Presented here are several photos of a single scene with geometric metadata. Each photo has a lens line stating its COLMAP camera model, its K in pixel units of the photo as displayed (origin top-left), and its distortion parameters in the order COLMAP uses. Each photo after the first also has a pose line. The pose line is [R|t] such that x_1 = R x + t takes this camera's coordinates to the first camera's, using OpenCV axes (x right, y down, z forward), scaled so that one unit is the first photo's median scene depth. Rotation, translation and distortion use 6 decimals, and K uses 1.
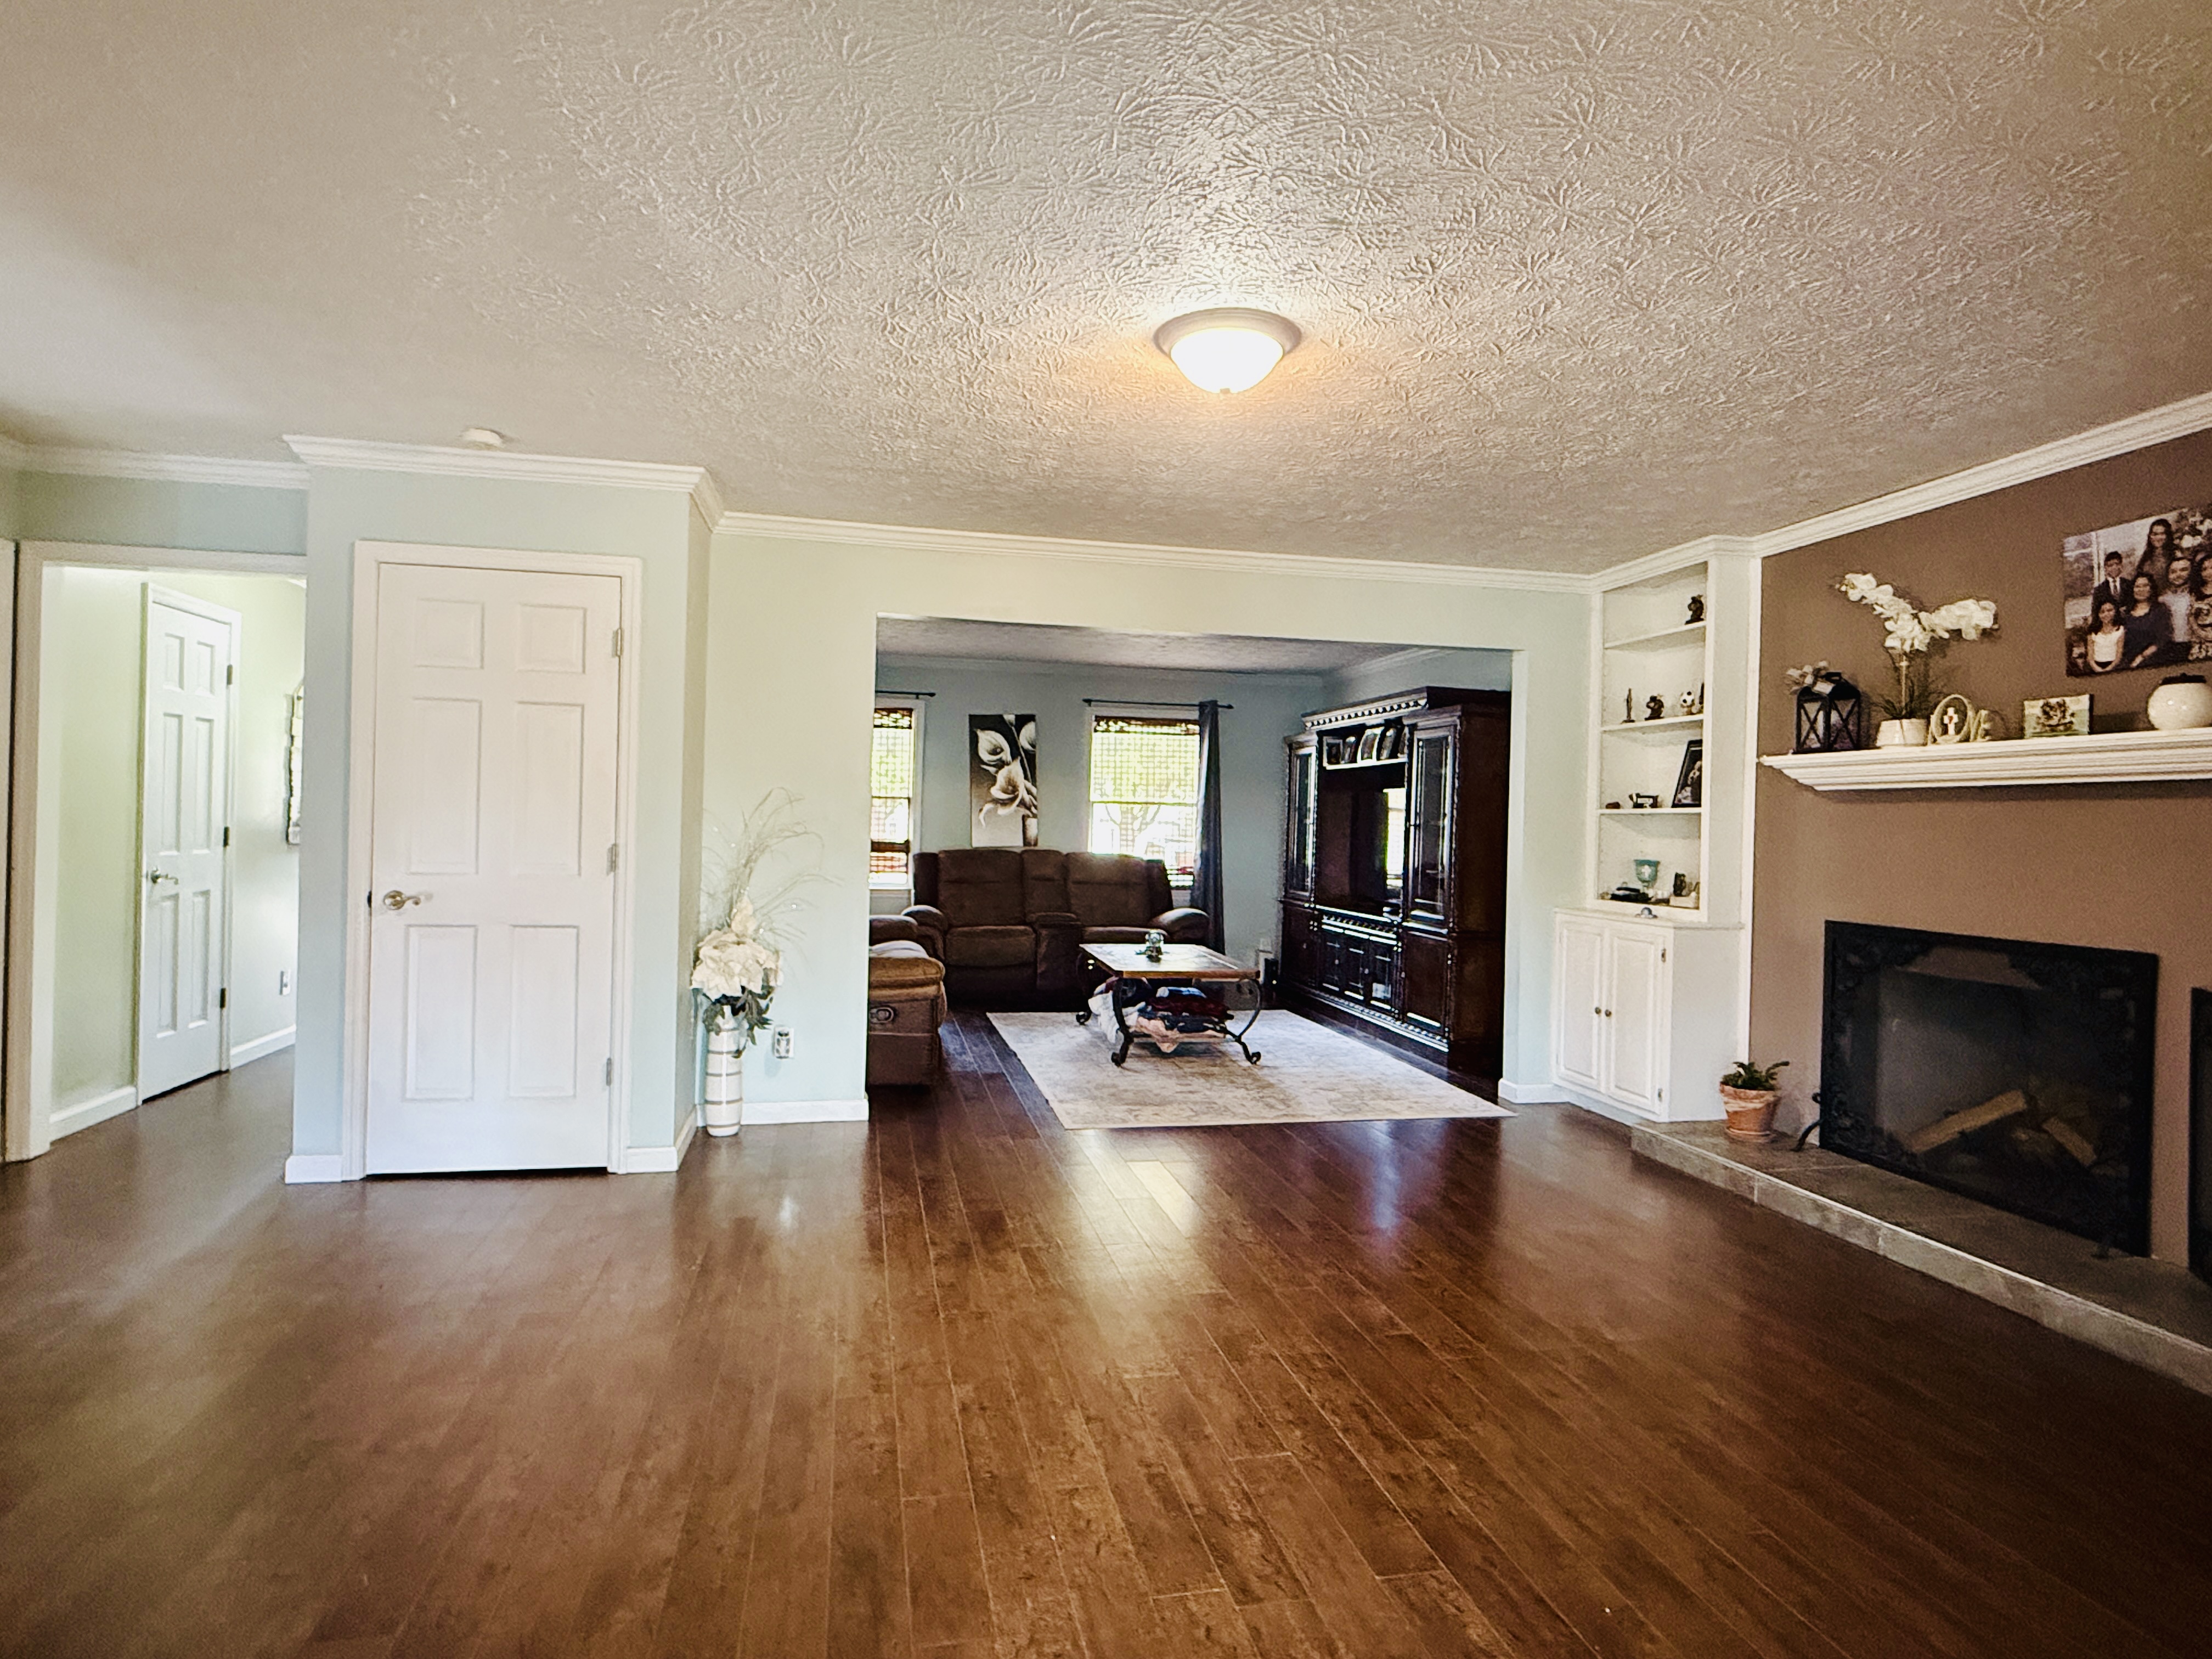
lens RADIAL K [[1204.8, 0, 1108.4], [0, 1204.8, 822.8], [0, 0, 1]] dist [-0.000188, 0.001597]
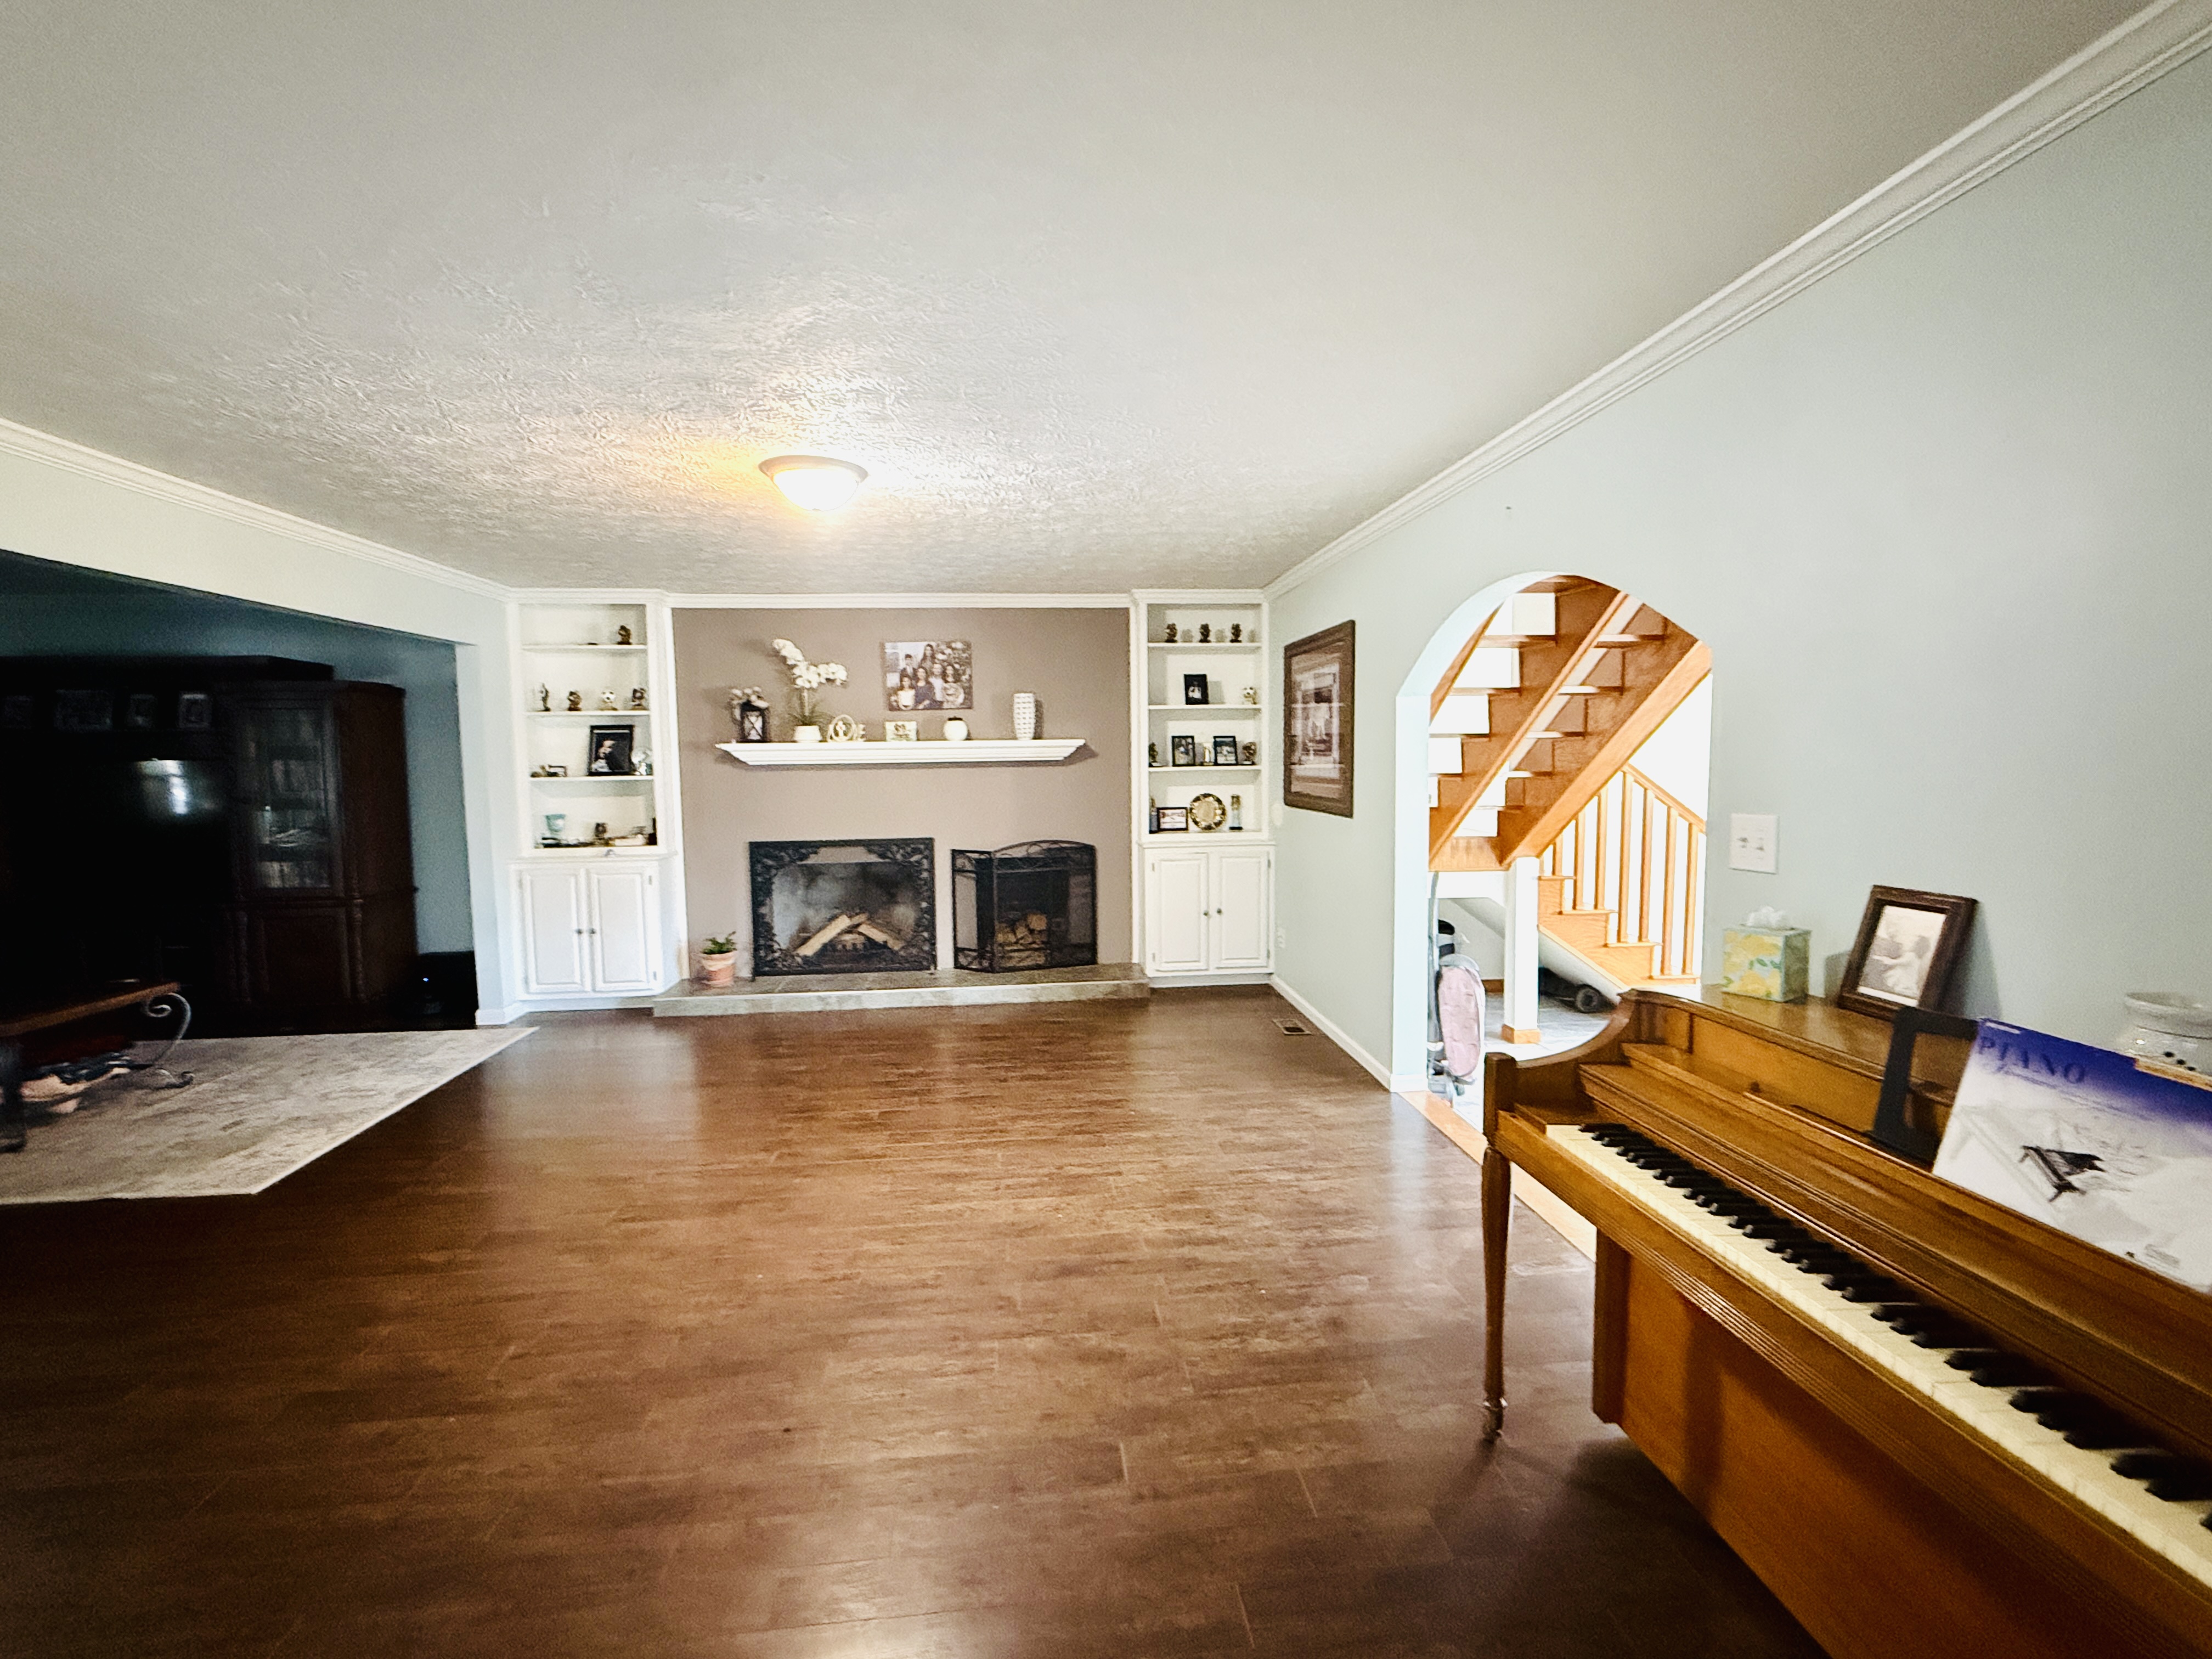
lens RADIAL K [[965.2, 0, 1111.2], [0, 965.2, 826.8], [0, 0, 1]] dist [-0.000419, -0.000037]
pose [[0.102228, -0.100015, 0.989720, -0.479790], [0.013851, 0.994980, 0.099115, -0.046746], [-0.994665, 0.003576, 0.103100, 0.258094]]
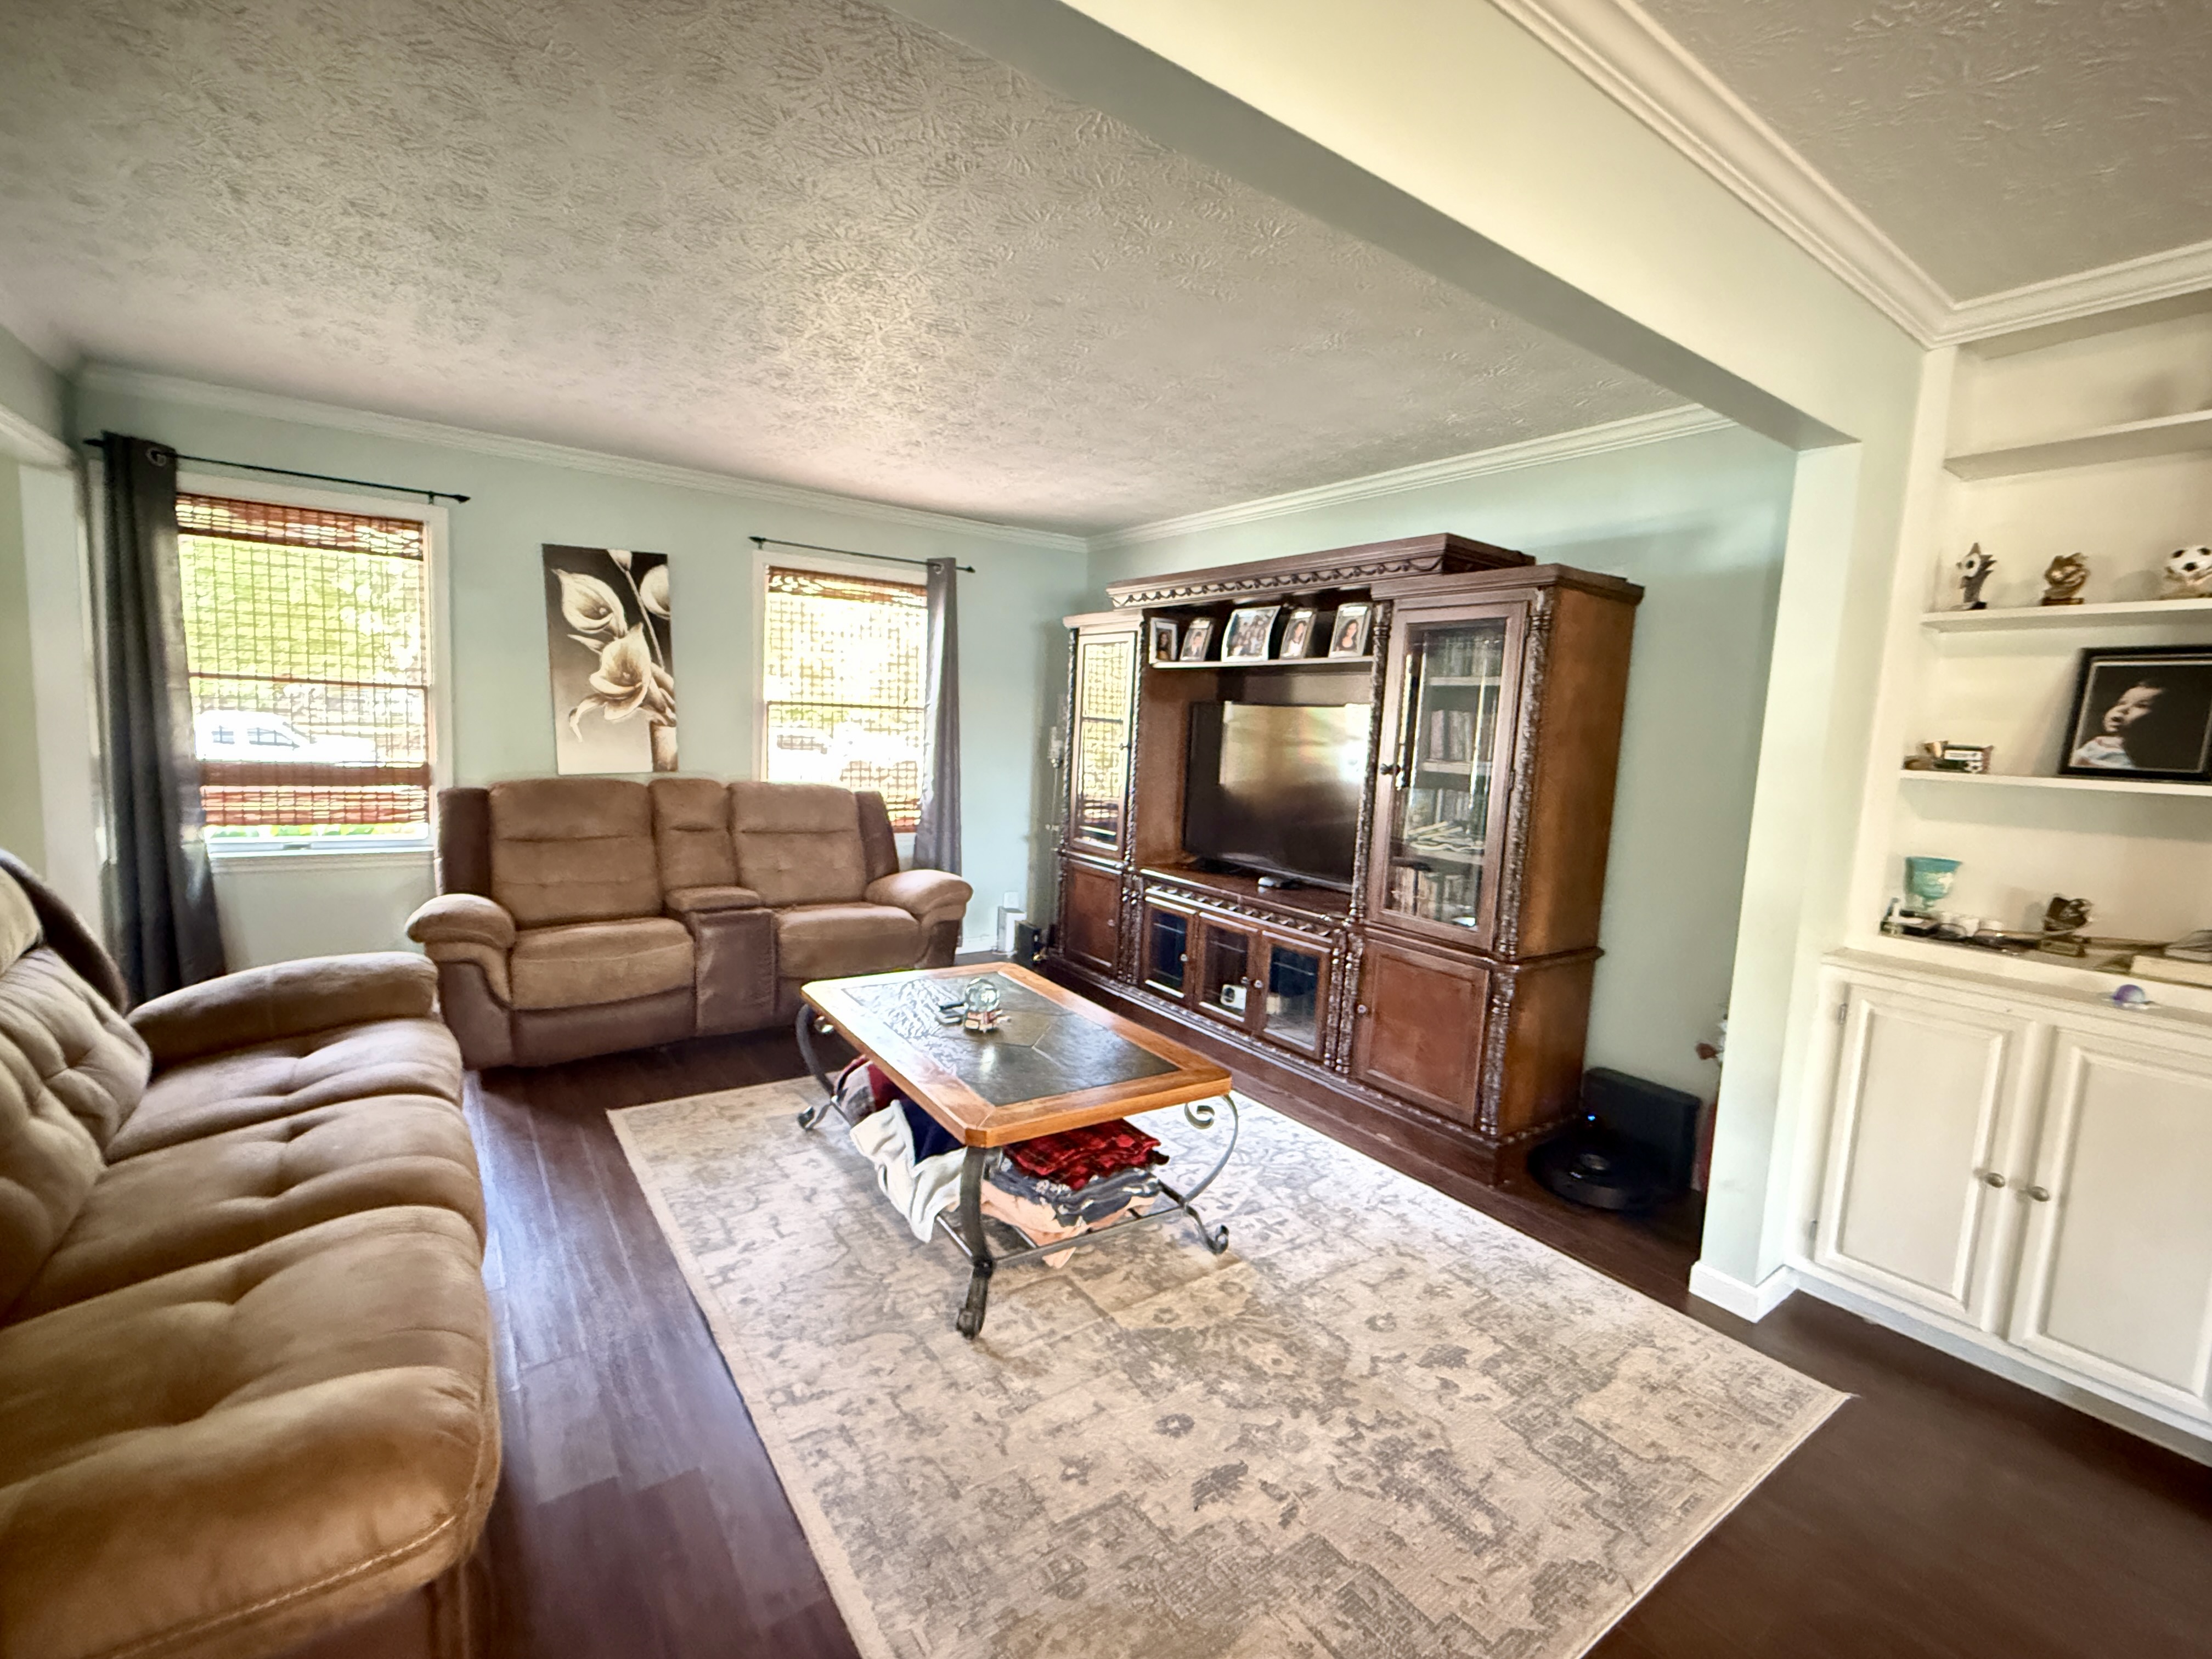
lens RADIAL K [[965.2, 0, 1098.2], [0, 965.2, 829.8], [0, 0, 1]] dist [-0.000419, -0.000037]
pose [[0.919574, -0.024307, 0.392164, -0.080345], [-0.025786, 0.992200, 0.121964, -0.025002], [-0.392070, -0.122267, 0.911774, 0.665555]]
